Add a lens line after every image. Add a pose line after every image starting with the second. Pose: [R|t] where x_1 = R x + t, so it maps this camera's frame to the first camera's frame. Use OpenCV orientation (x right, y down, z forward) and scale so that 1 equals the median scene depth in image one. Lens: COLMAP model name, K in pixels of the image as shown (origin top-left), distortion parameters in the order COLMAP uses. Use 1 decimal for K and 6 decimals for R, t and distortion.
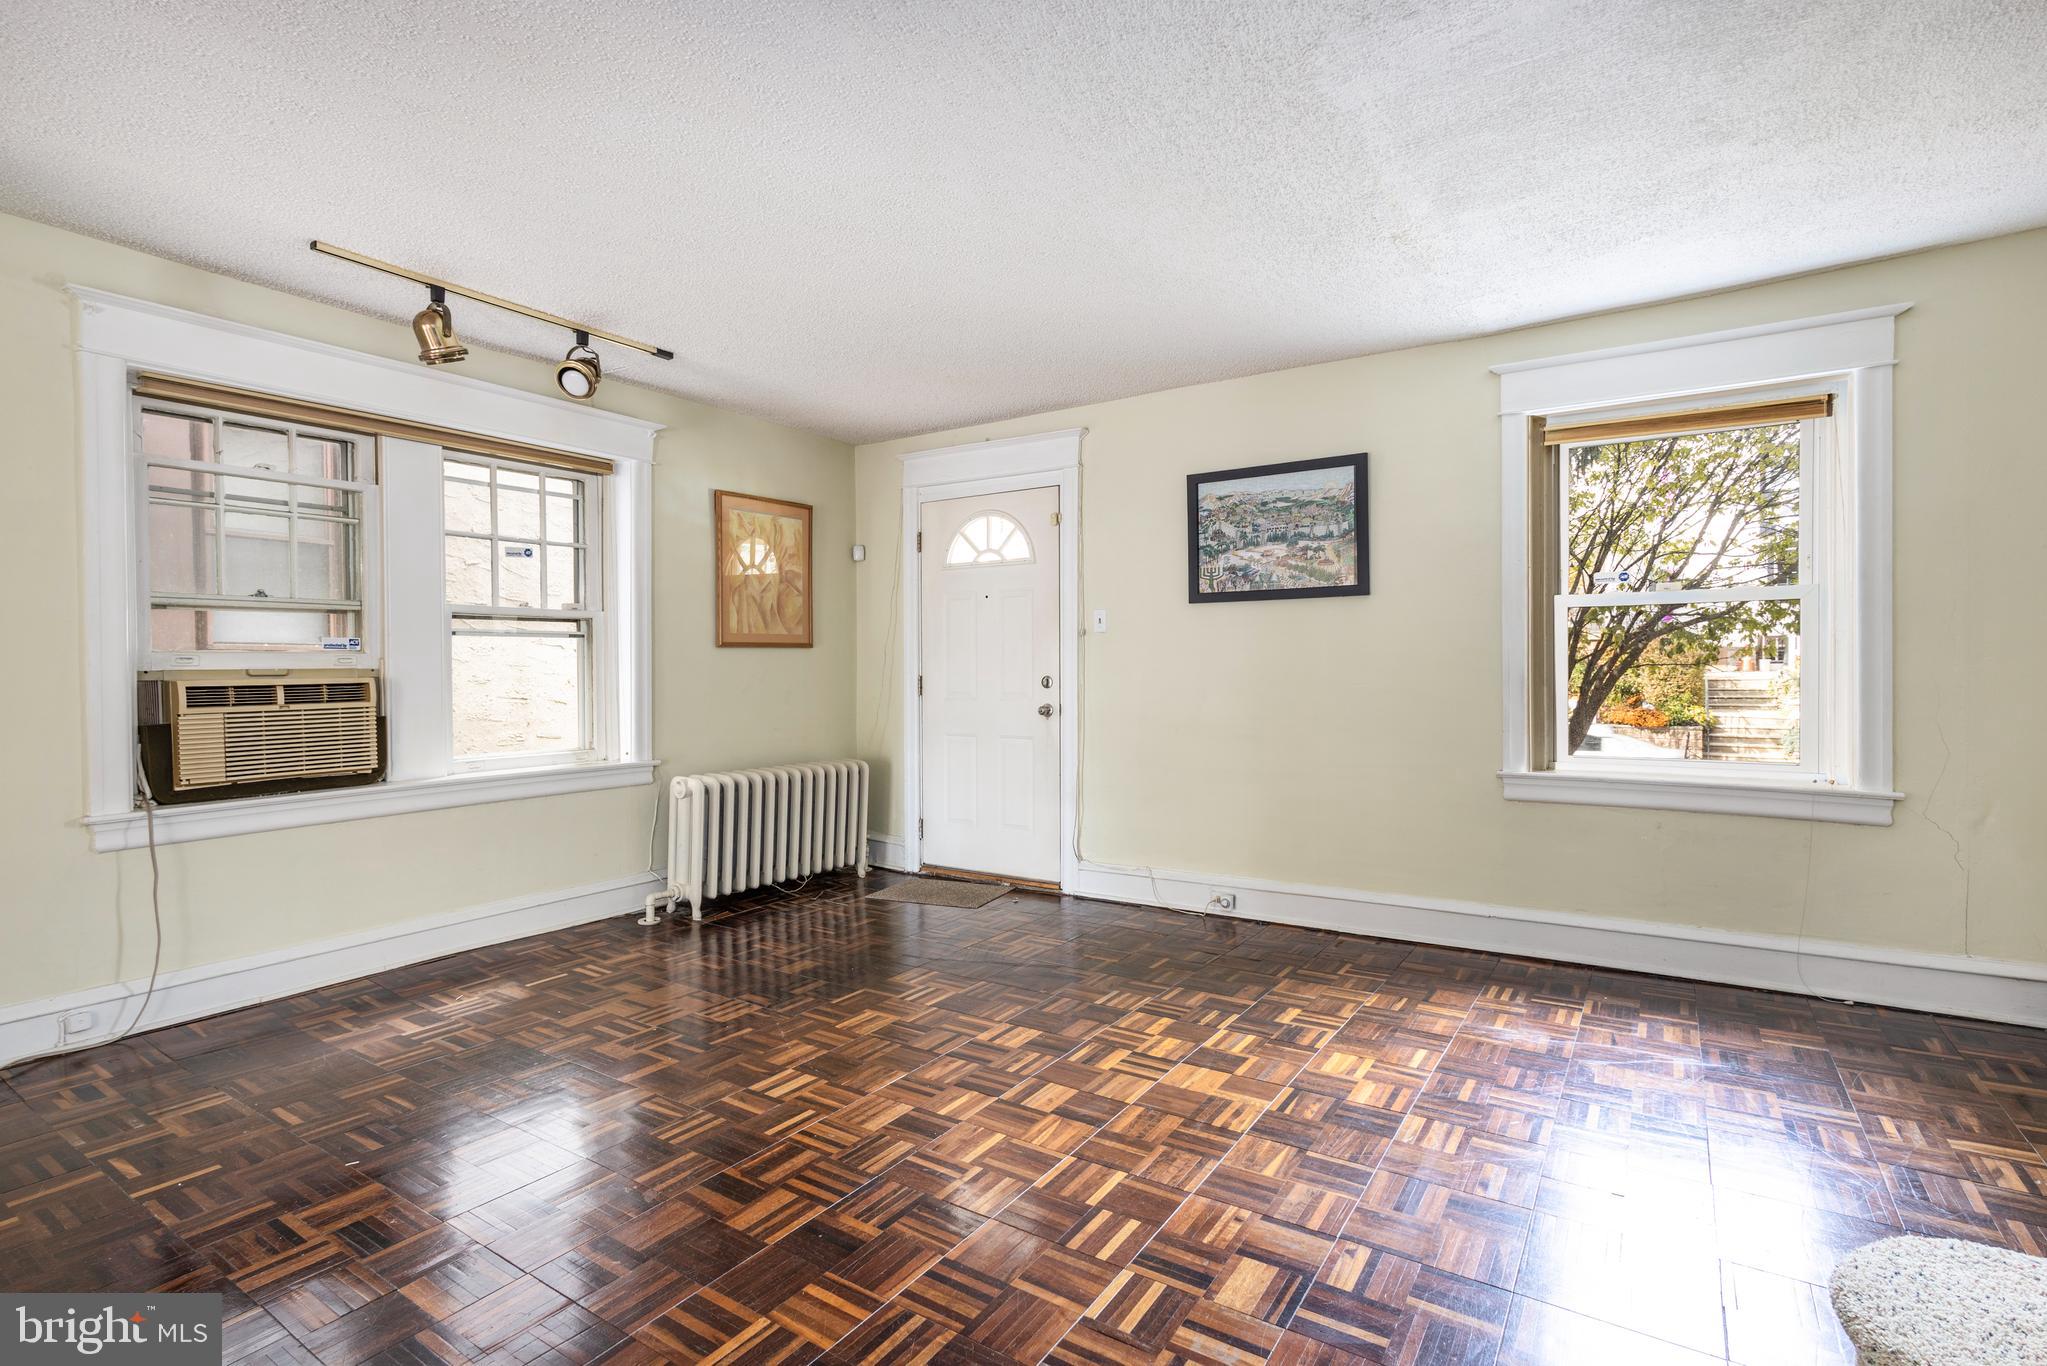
lens RADIAL K [[962.6, 0, 1023.5], [0, 962.6, 683.0], [0, 0, 1]] dist [-0.000446, -0.000488]
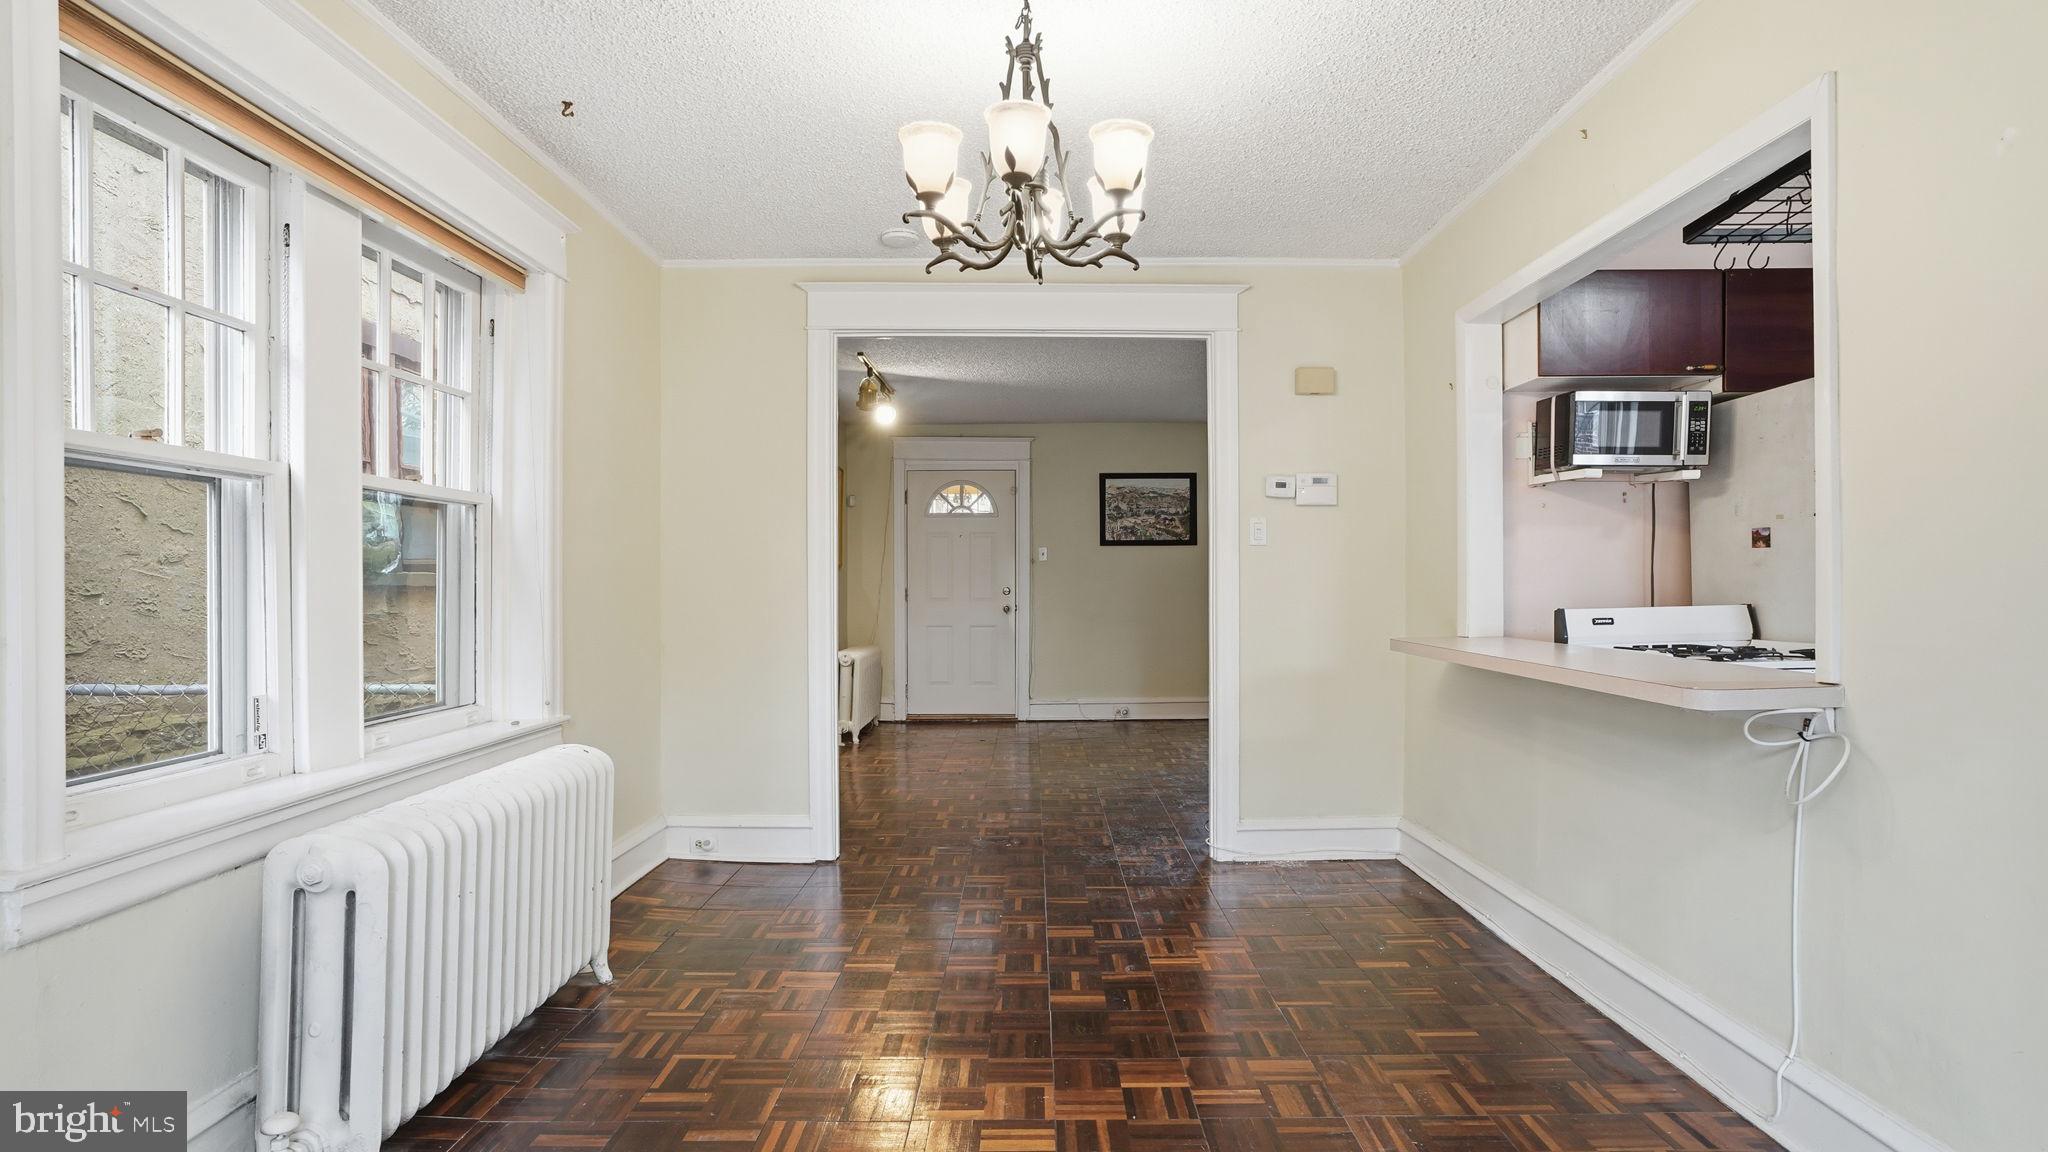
lens RADIAL K [[1100.7, 0, 1020.8], [0, 1100.7, 609.6], [0, 0, 1]] dist [-0.021726, 0.001726]
pose [[0.836225, -0.008680, 0.548319, -1.100110], [0.009624, 0.999953, 0.001152, 0.032292], [-0.548303, 0.004314, 0.836269, -0.638421]]
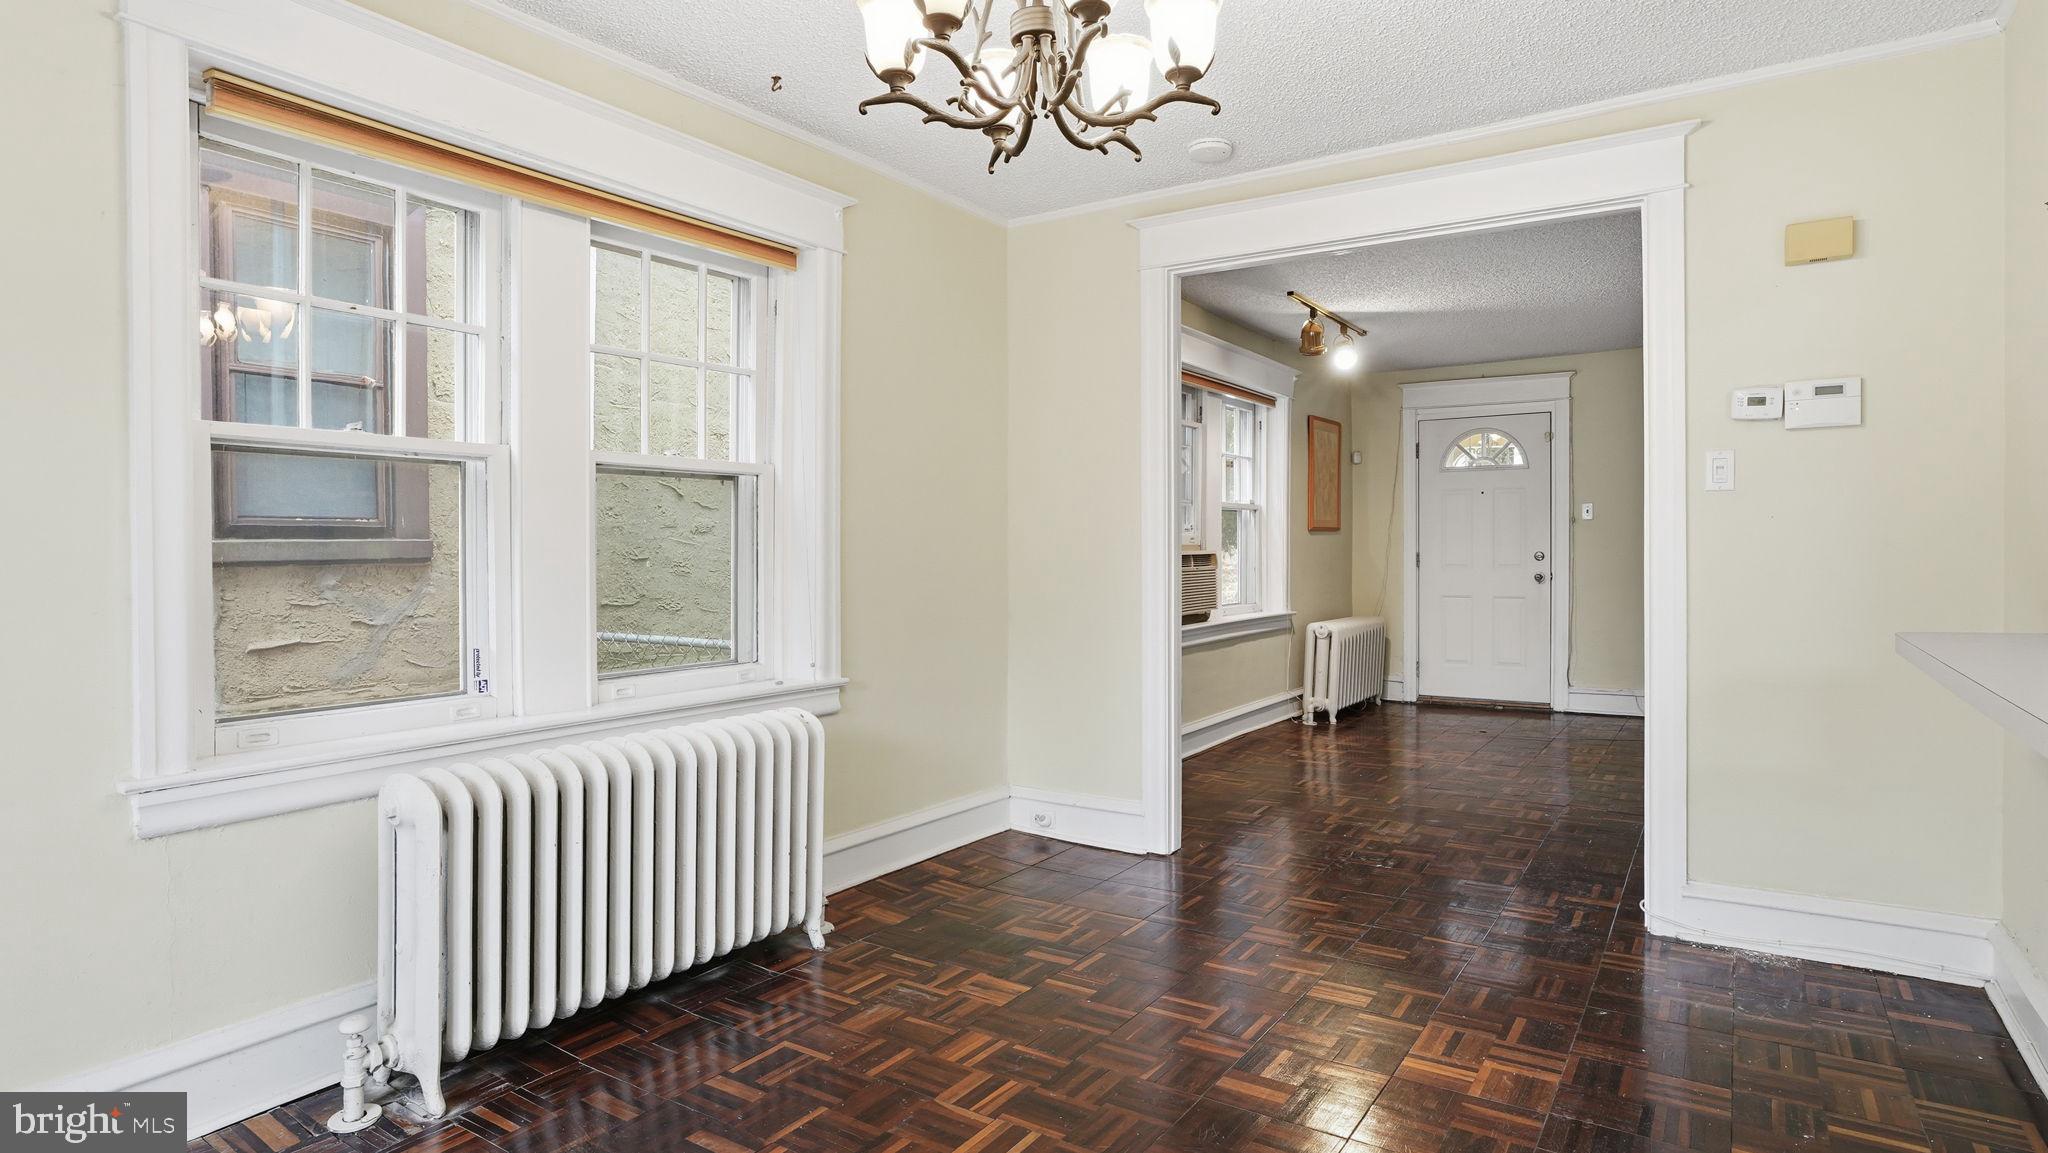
lens RADIAL K [[1091.2, 0, 1023.8], [0, 1091.2, 566.7], [0, 0, 1]] dist [-0.052622, 0.039736]
pose [[0.999997, 0.000509, -0.002297, -0.793923], [-0.000528, 0.999964, -0.008465, 0.031123], [0.002293, 0.008466, 0.999962, -0.598014]]
